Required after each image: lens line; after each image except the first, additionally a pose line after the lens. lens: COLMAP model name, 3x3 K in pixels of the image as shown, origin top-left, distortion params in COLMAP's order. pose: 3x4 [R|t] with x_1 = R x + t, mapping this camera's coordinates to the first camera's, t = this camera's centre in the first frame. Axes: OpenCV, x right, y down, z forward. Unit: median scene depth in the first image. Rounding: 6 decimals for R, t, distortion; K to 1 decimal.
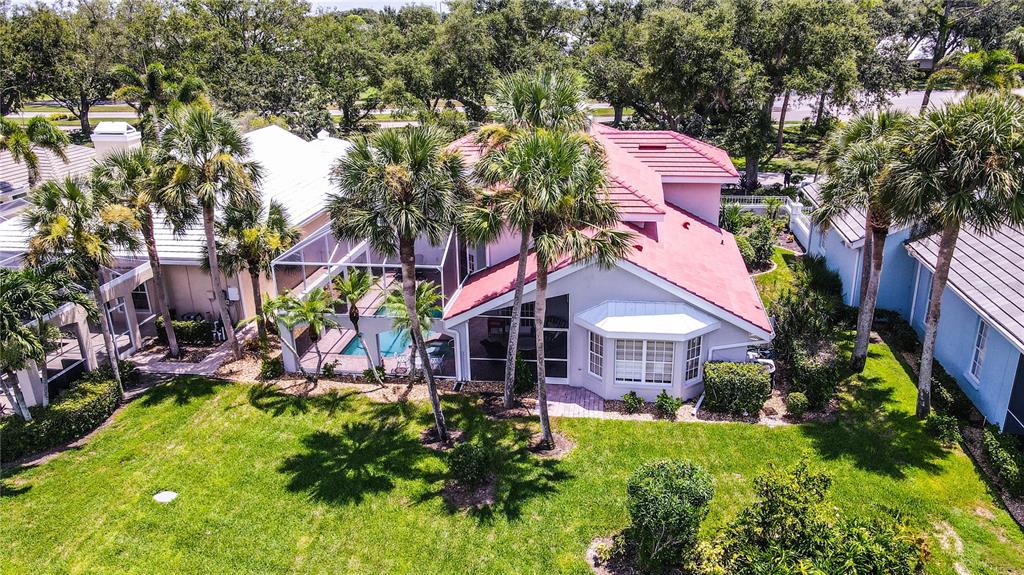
lens RADIAL K [[755.7, 0, 513.1], [0, 755.7, 288.3], [0, 0, 1]] dist [-0.005989, 0.012646]
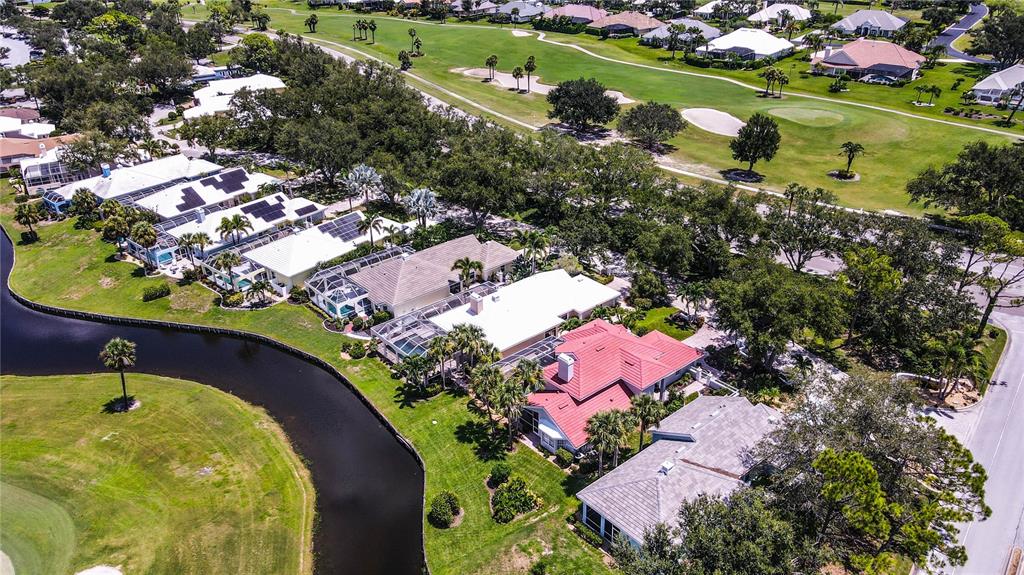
lens RADIAL K [[755.7, 0, 512.3], [0, 755.7, 286.9], [0, 0, 1]] dist [-0.005989, 0.012646]
pose [[0.760558, 0.301639, -0.574948, 1.849034], [-0.212470, 0.952402, 0.218604, -1.306324], [0.613521, -0.044102, 0.788446, -1.823996]]
